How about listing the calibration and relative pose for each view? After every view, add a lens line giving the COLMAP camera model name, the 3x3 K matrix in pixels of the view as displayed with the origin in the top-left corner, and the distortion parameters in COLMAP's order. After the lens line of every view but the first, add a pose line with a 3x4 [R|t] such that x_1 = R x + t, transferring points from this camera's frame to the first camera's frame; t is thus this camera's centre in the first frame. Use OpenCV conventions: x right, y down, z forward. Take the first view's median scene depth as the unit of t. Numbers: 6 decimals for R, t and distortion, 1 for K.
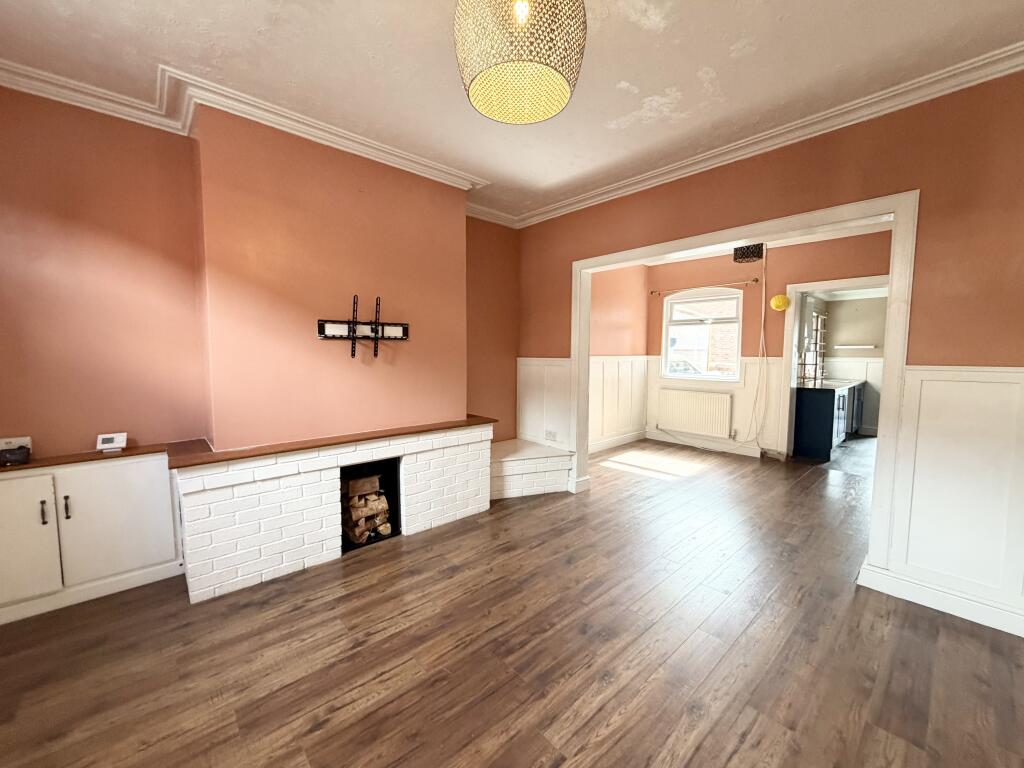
lens RADIAL K [[406.0, 0, 512.0], [0, 406.0, 384.0], [0, 0, 1]] dist [-0.001832, -0.000390]
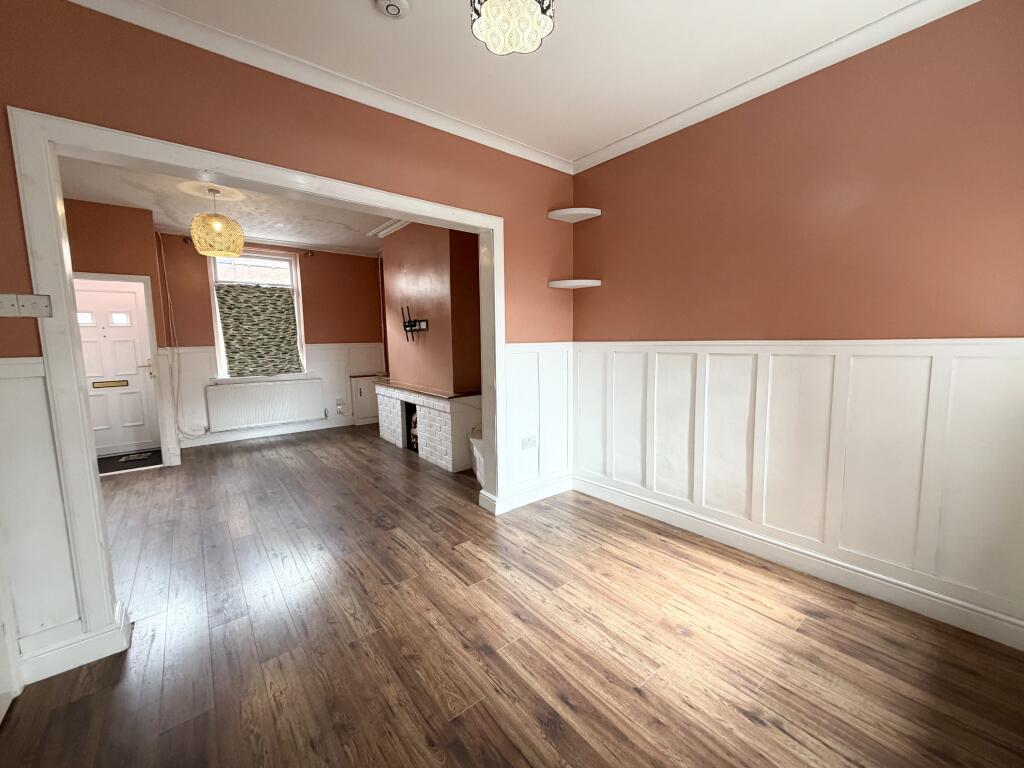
lens RADIAL K [[406.0, 0, 512.0], [0, 406.0, 384.0], [0, 0, 1]] dist [-0.001832, -0.000390]
pose [[-0.051373, 0.130216, -0.990154, 0.843664], [-0.037637, 0.990506, 0.132215, -0.083371], [0.997970, 0.044058, -0.045984, 0.953301]]
